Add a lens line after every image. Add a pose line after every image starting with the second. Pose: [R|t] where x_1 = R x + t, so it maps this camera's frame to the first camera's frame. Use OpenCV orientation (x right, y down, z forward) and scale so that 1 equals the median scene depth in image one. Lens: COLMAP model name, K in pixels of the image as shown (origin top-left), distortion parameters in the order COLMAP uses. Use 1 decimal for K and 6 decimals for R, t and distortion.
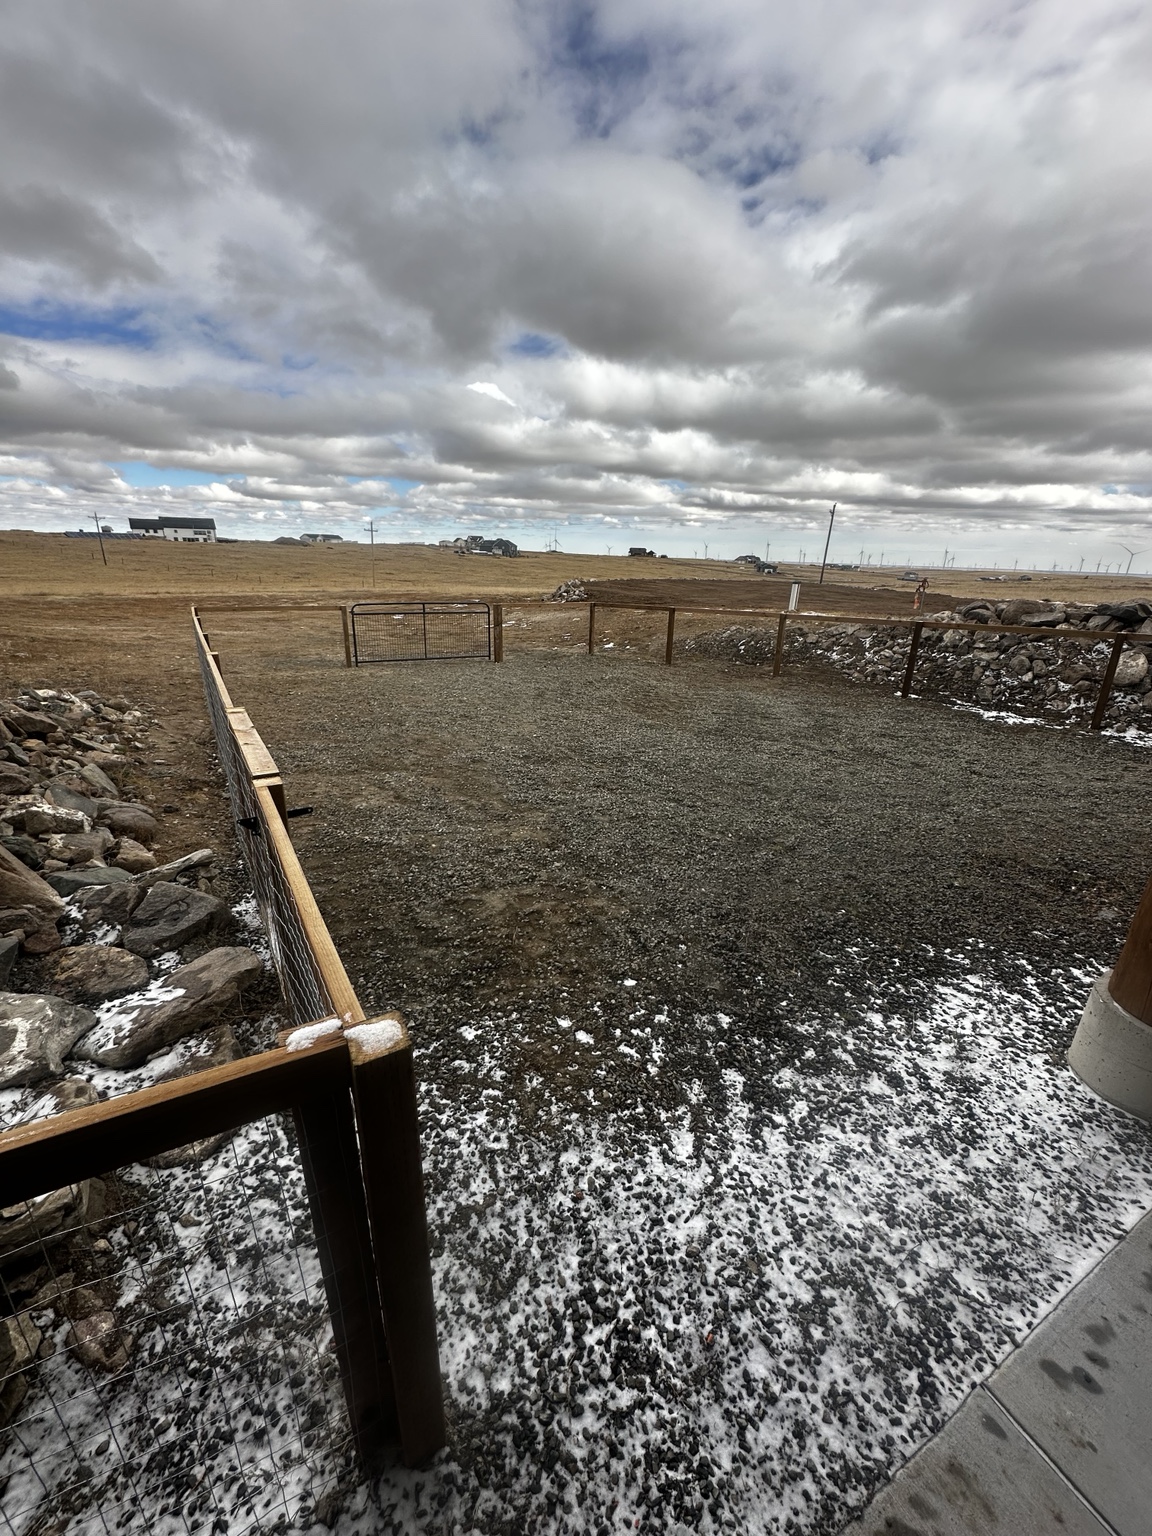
lens RADIAL K [[613.2, 0, 577.1], [0, 613.2, 767.5], [0, 0, 1]] dist [0.001950, 0.000314]
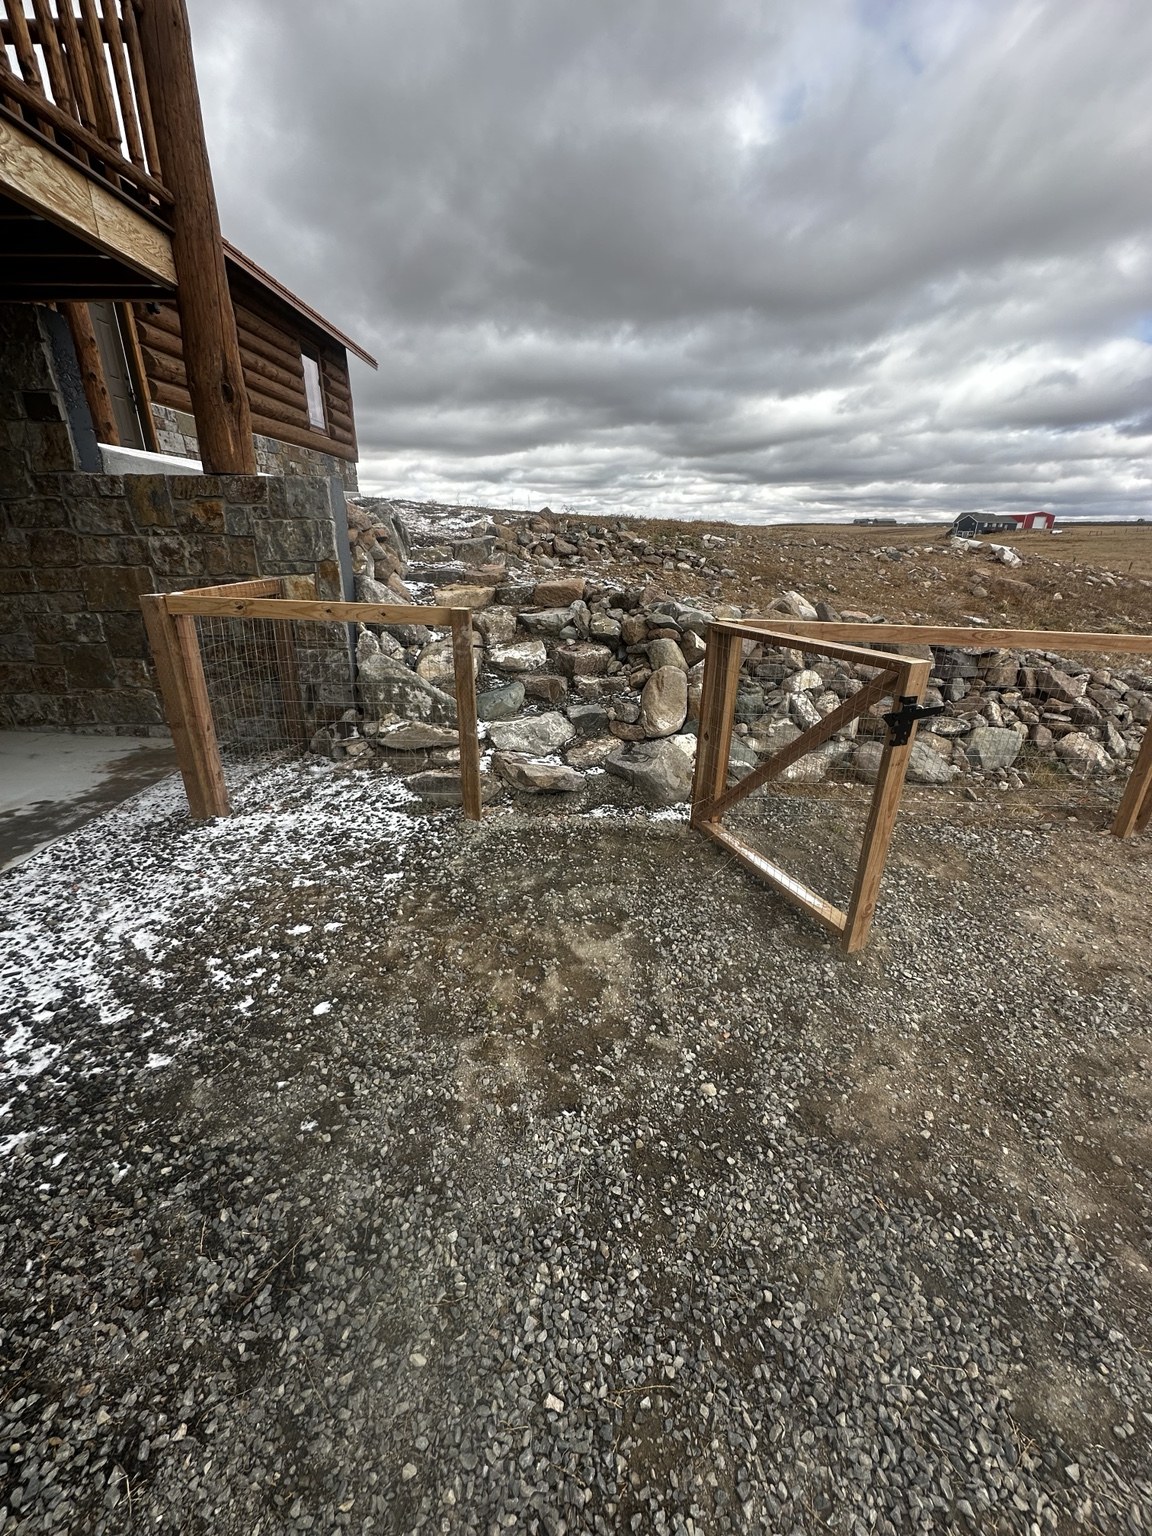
lens RADIAL K [[613.2, 0, 575.2], [0, 613.2, 768.5], [0, 0, 1]] dist [0.001950, 0.000314]
pose [[-0.492371, 0.282143, -0.823387, 0.600412], [-0.315218, 0.823982, 0.470841, -0.404140], [0.811301, 0.491375, -0.316768, 1.785780]]
